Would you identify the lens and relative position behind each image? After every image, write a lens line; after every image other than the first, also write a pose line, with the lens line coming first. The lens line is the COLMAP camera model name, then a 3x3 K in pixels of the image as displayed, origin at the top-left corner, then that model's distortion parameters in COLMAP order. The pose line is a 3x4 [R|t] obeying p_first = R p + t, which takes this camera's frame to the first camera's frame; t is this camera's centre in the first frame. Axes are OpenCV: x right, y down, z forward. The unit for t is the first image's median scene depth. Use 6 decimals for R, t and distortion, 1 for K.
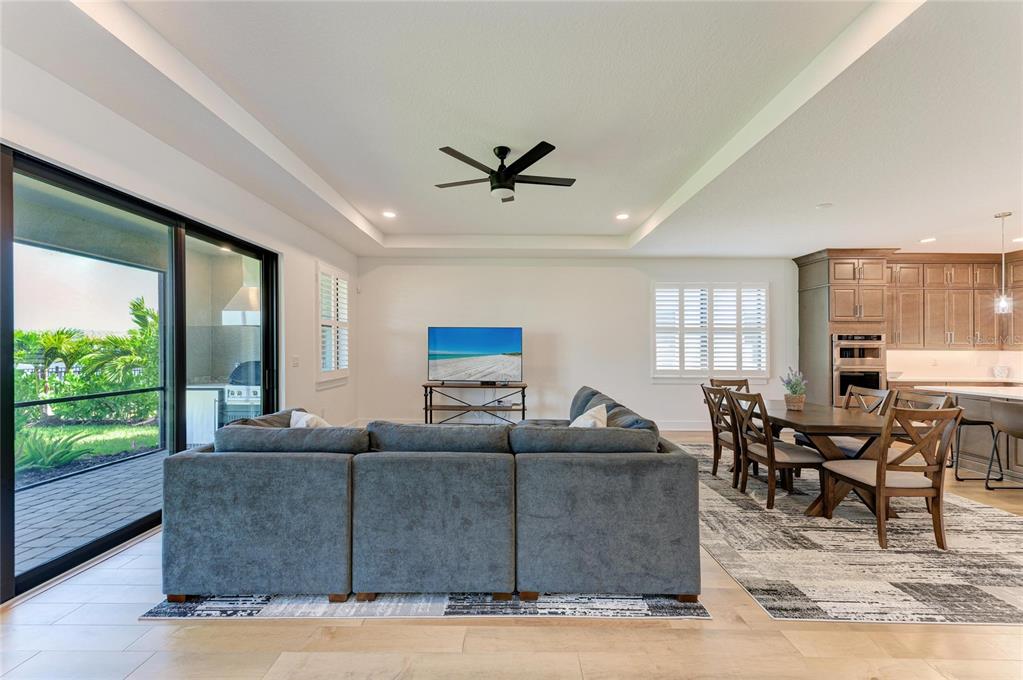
lens RADIAL K [[396.3, 0, 503.8], [0, 396.3, 347.6], [0, 0, 1]] dist [0.000172, -0.000290]
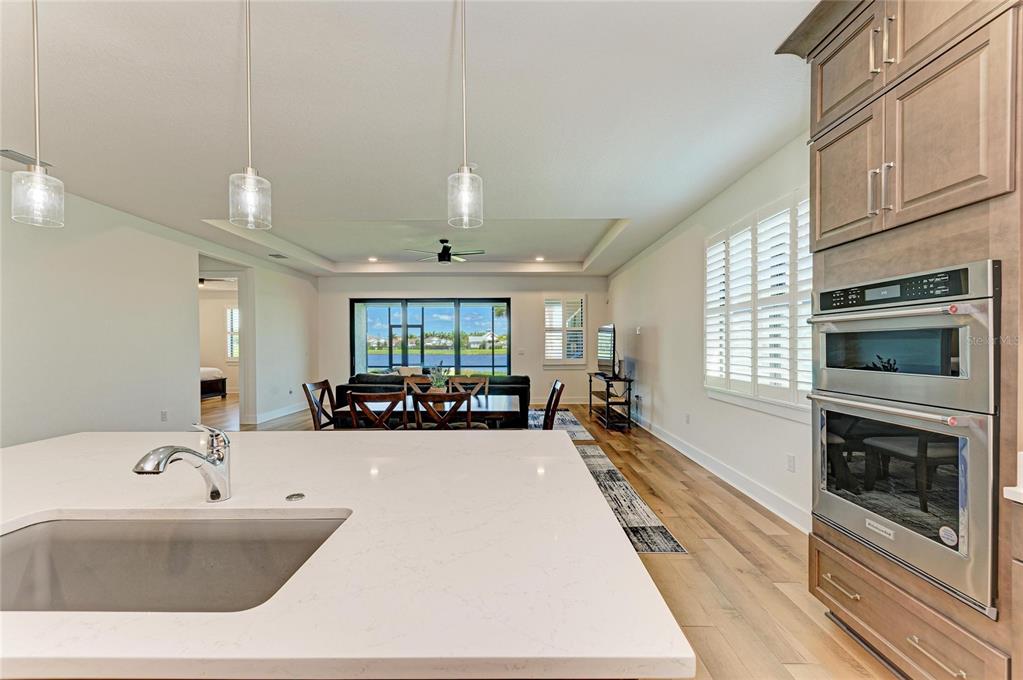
lens RADIAL K [[408.4, 0, 516.9], [0, 408.4, 350.3], [0, 0, 1]] dist [-0.000447, -0.000043]
pose [[0.030763, 0.008172, -0.999493, 1.120280], [0.003569, 0.999959, 0.008285, 0.009299], [0.999520, -0.003822, 0.030733, 0.728098]]
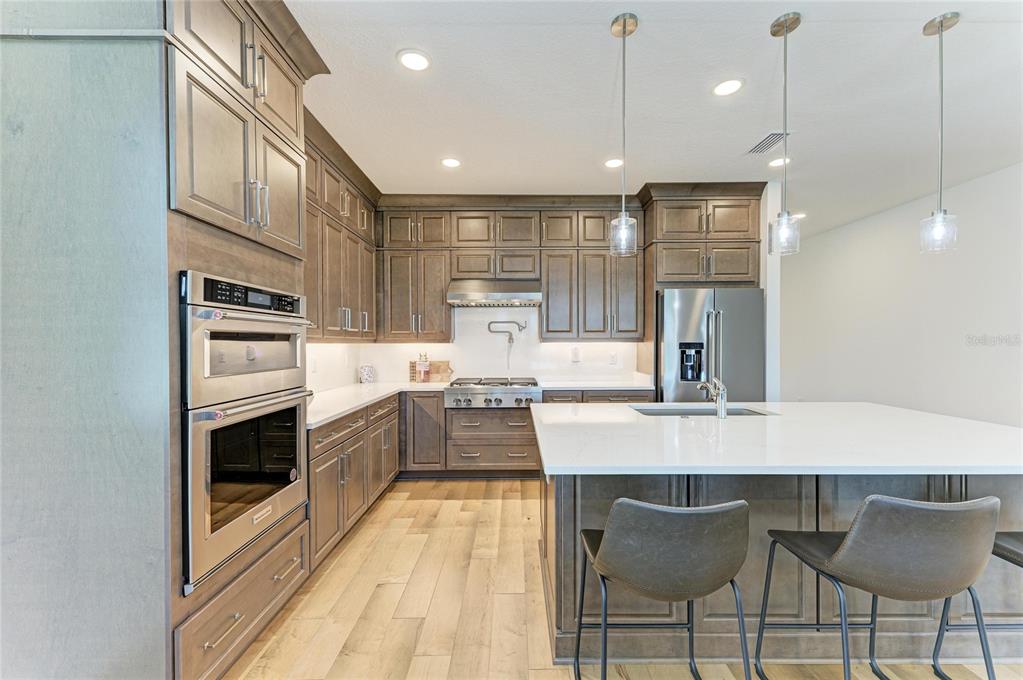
lens RADIAL K [[412.7, 0, 516.3], [0, 412.7, 345.4], [0, 0, 1]] dist [0.022660, -0.006084]
pose [[-0.025177, -0.009453, 0.999638, 0.574030], [0.002115, 0.999953, 0.009509, 0.006045], [-0.999681, 0.002354, -0.025156, 0.796787]]
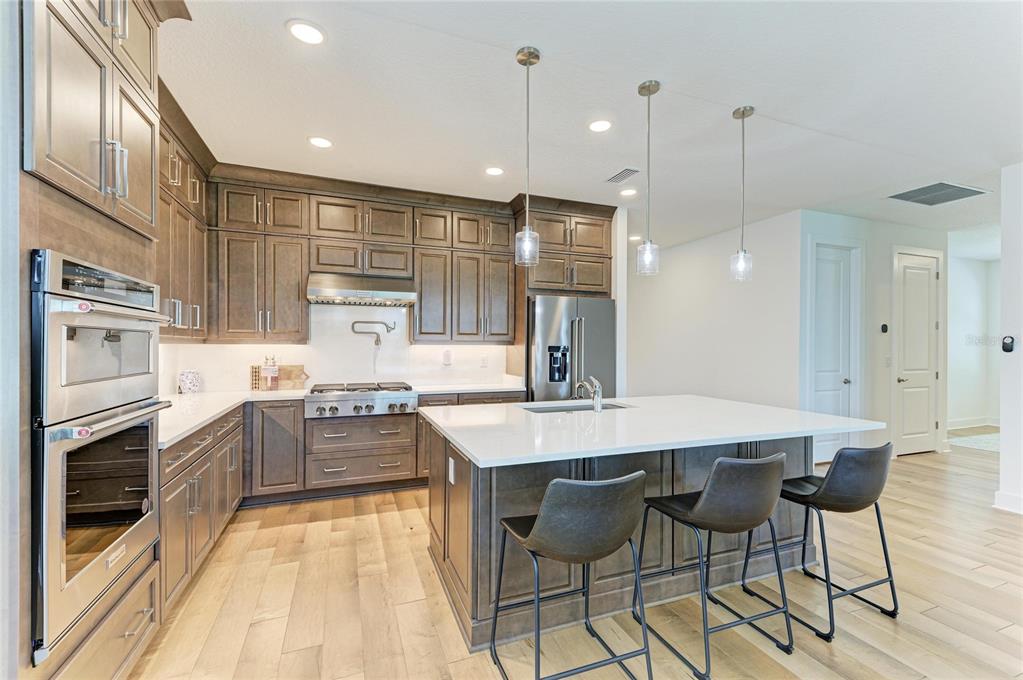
lens RADIAL K [[442.1, 0, 515.3], [0, 442.1, 344.9], [0, 0, 1]] dist [0.026287, -0.008170]
pose [[-0.381056, -0.003515, 0.924545, 0.550495], [-0.007297, 0.999973, 0.000795, 0.006231], [-0.924523, -0.006443, -0.381072, 0.857108]]
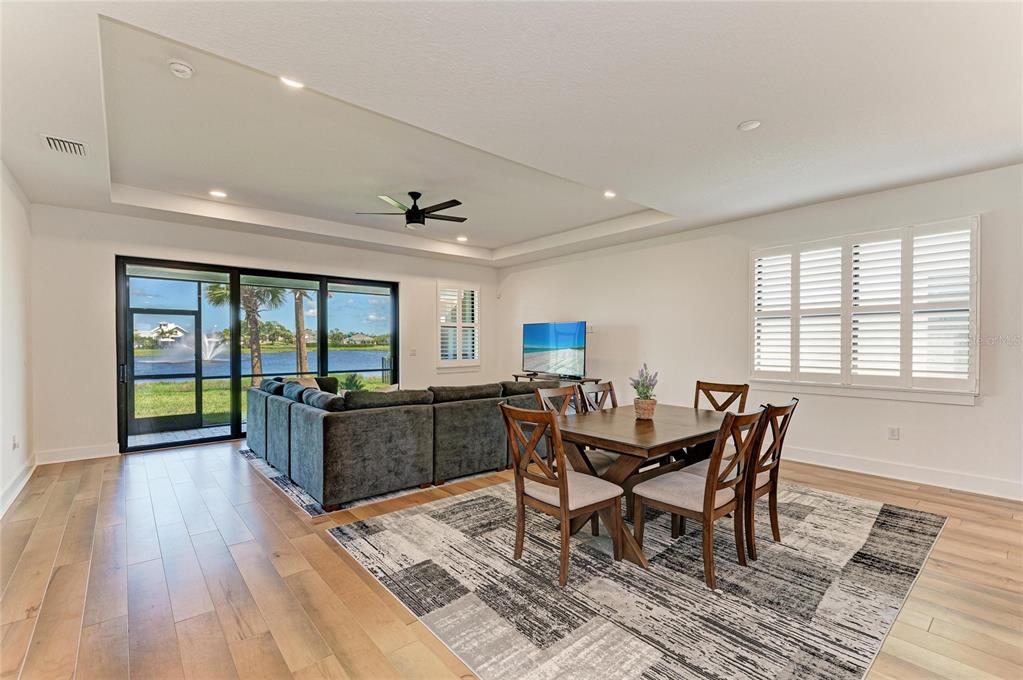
lens RADIAL K [[442.1, 0, 515.3], [0, 442.1, 344.9], [0, 0, 1]] dist [0.026287, -0.008170]
pose [[0.672257, -0.003967, -0.740307, 0.752113], [0.005518, 0.999985, -0.000349, 0.007232], [0.740297, -0.003851, 0.672269, 0.138275]]
